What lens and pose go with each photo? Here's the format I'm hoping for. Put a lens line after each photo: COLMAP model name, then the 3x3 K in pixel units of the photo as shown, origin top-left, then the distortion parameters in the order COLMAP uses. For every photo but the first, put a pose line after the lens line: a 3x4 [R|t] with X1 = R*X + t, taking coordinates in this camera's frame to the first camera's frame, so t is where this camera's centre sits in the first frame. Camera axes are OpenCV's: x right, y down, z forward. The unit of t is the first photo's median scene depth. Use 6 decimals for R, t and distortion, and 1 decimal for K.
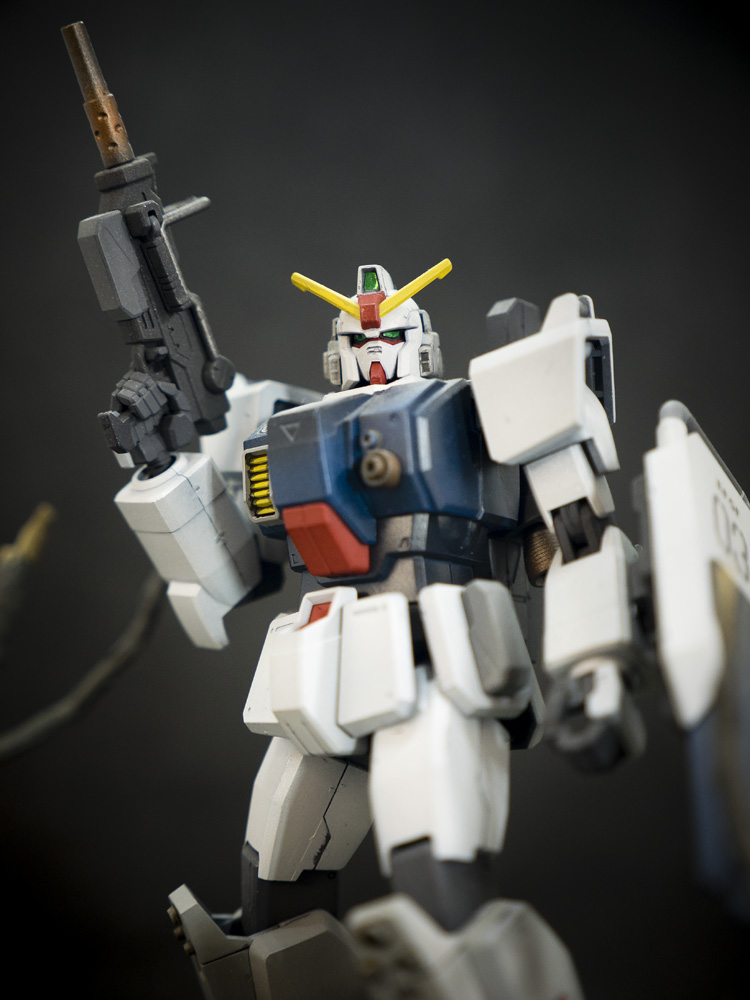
lens RADIAL K [[1693.0, 0, 371.5], [0, 1693.0, 504.8], [0, 0, 1]] dist [0.003523, 0.000000]
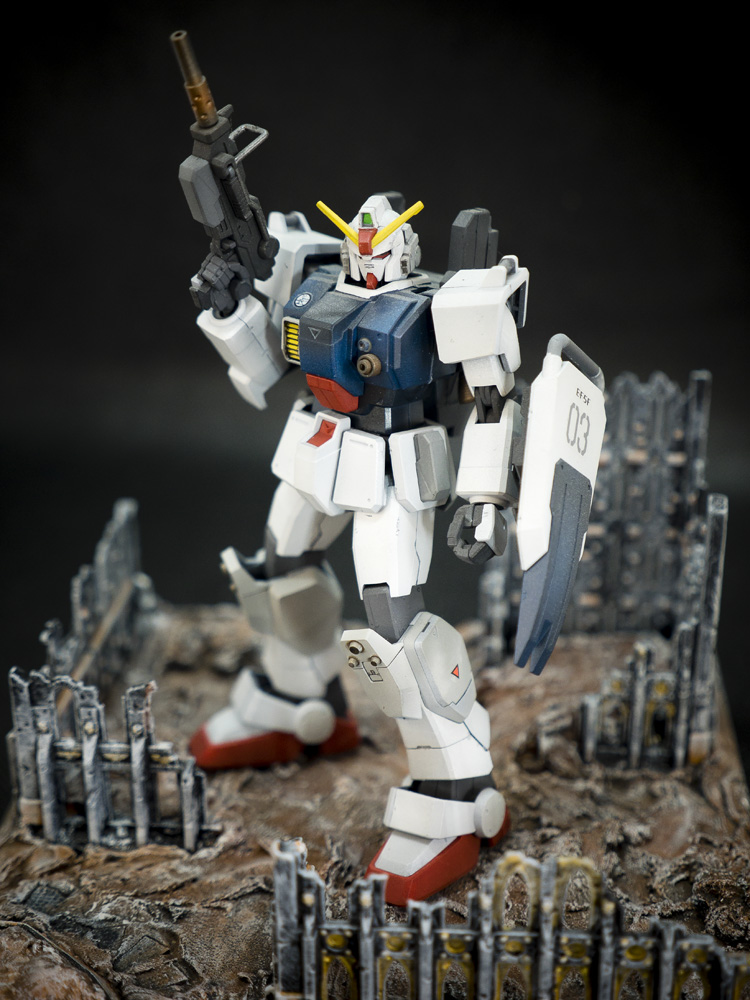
lens RADIAL K [[1533.1, 0, 367.5], [0, 1533.1, 495.4], [0, 0, 1]] dist [0.011709, 0.000000]
pose [[0.996403, 0.078469, 0.032002, -0.030979], [-0.083858, 0.858525, 0.505868, -0.612189], [0.012221, -0.506732, 0.862017, -0.290994]]
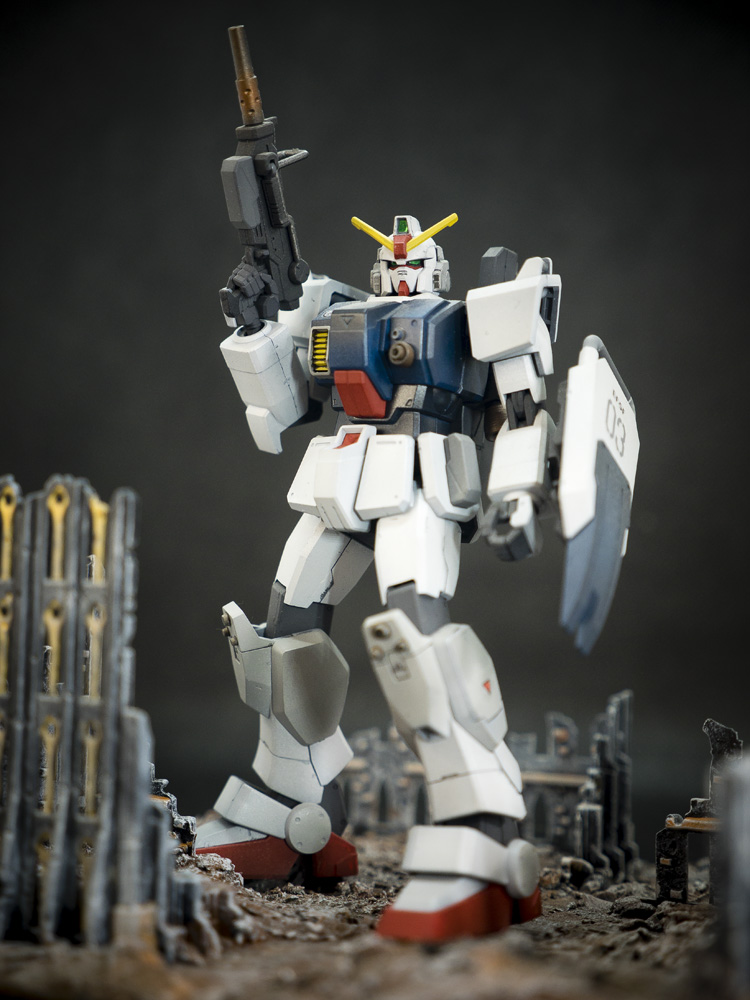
lens RADIAL K [[1533.1, 0, 376.8], [0, 1533.1, 506.3], [0, 0, 1]] dist [0.011709, 0.000000]
pose [[0.990198, 0.131164, 0.048007, -0.063085], [-0.135746, 0.984658, 0.109643, -0.032596], [-0.032889, -0.115085, 0.992811, -0.393191]]
